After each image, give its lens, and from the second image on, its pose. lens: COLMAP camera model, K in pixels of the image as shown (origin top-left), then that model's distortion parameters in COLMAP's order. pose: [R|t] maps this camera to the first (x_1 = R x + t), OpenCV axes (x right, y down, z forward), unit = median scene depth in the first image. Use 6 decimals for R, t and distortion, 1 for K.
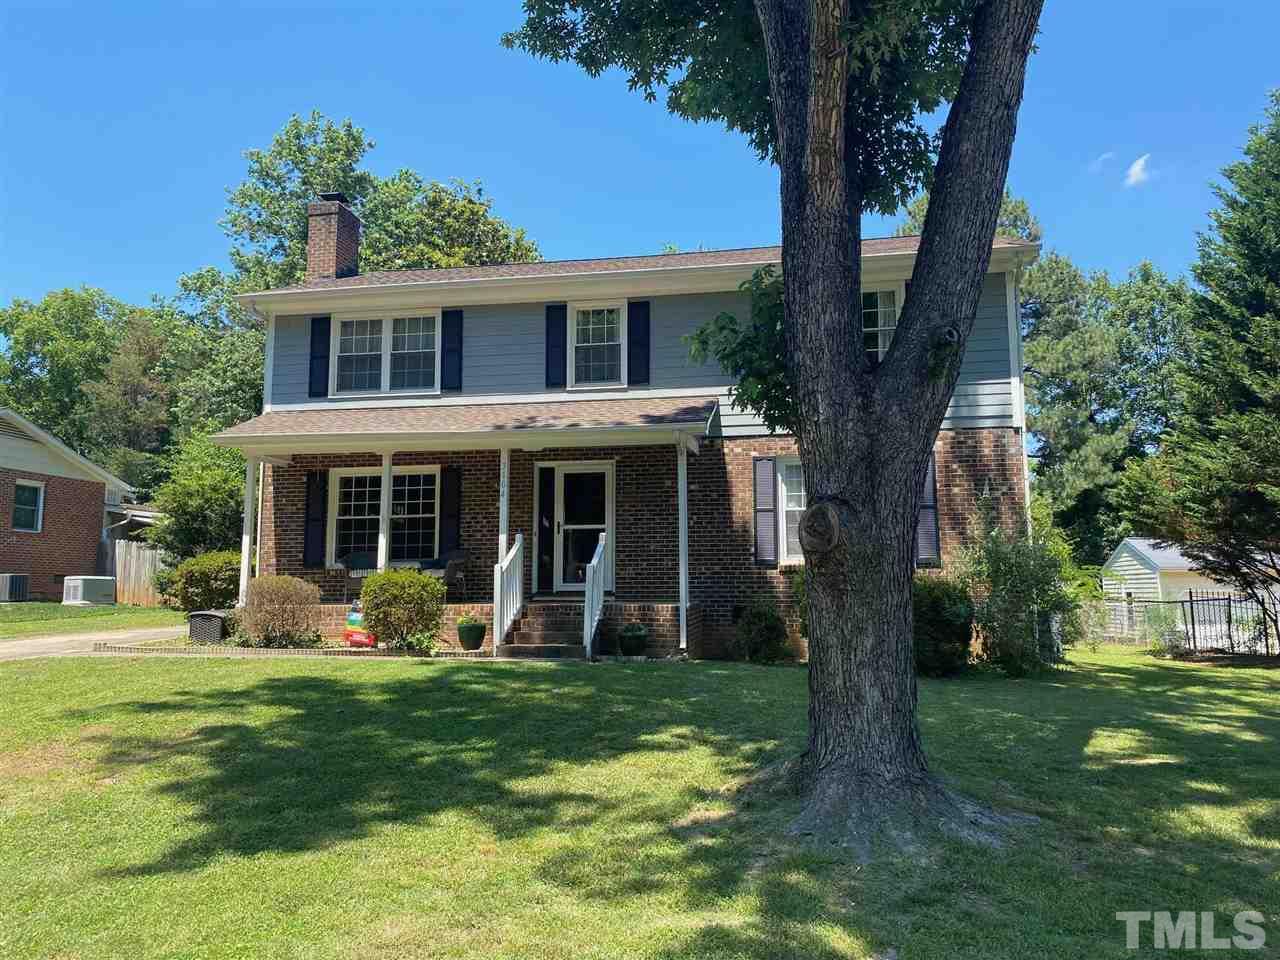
lens RADIAL K [[988.9, 0, 669.1], [0, 988.9, 464.0], [0, 0, 1]] dist [0.035303, -0.047724]
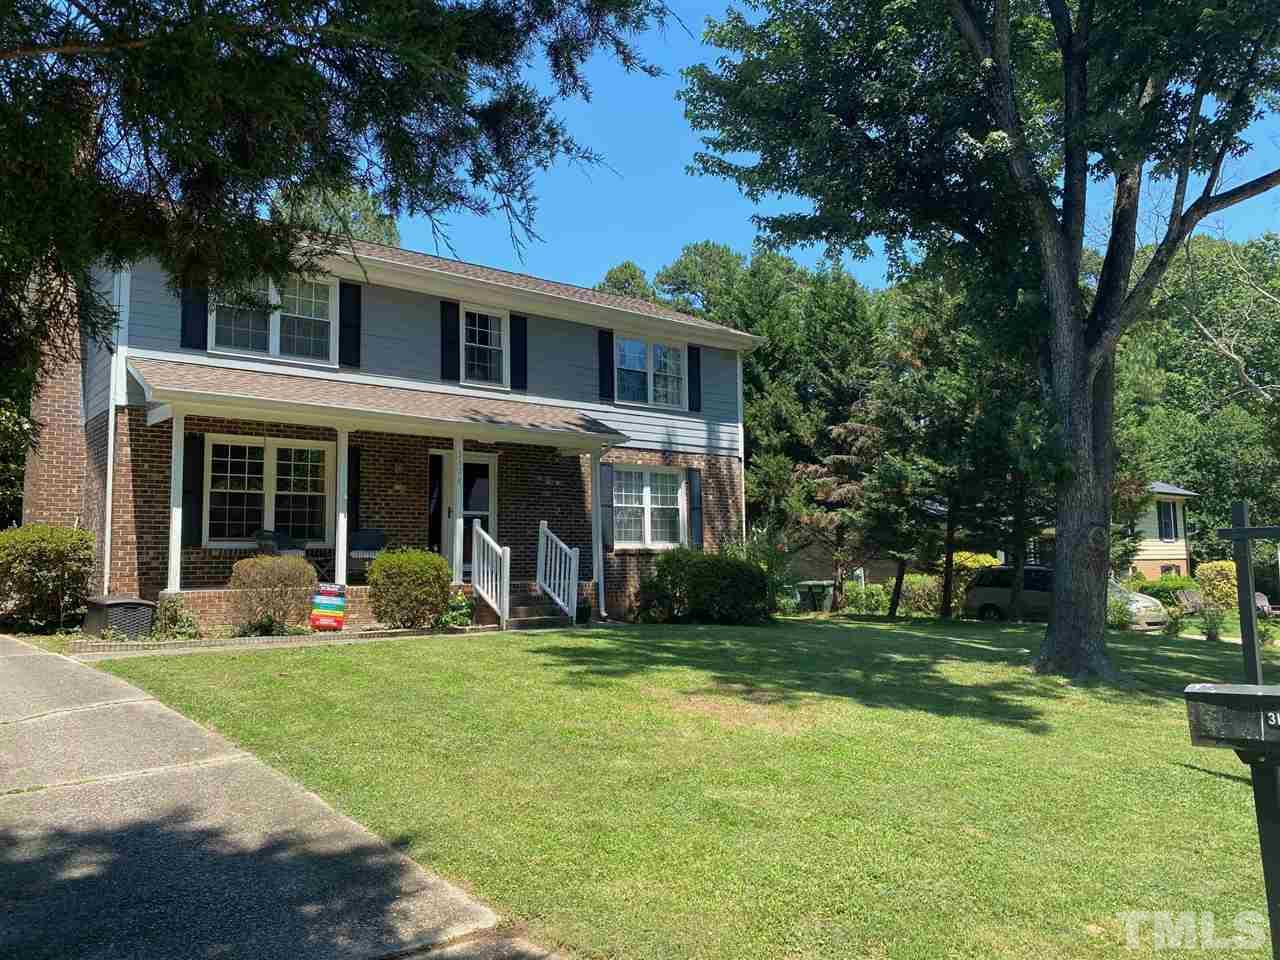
lens RADIAL K [[988.9, 0, 639.0], [0, 988.9, 477.1], [0, 0, 1]] dist [0.035303, -0.047724]
pose [[0.646945, 0.064416, 0.759811, -0.787674], [-0.091500, 0.995784, -0.006513, 0.014317], [-0.757027, -0.065309, 0.650111, 0.147927]]
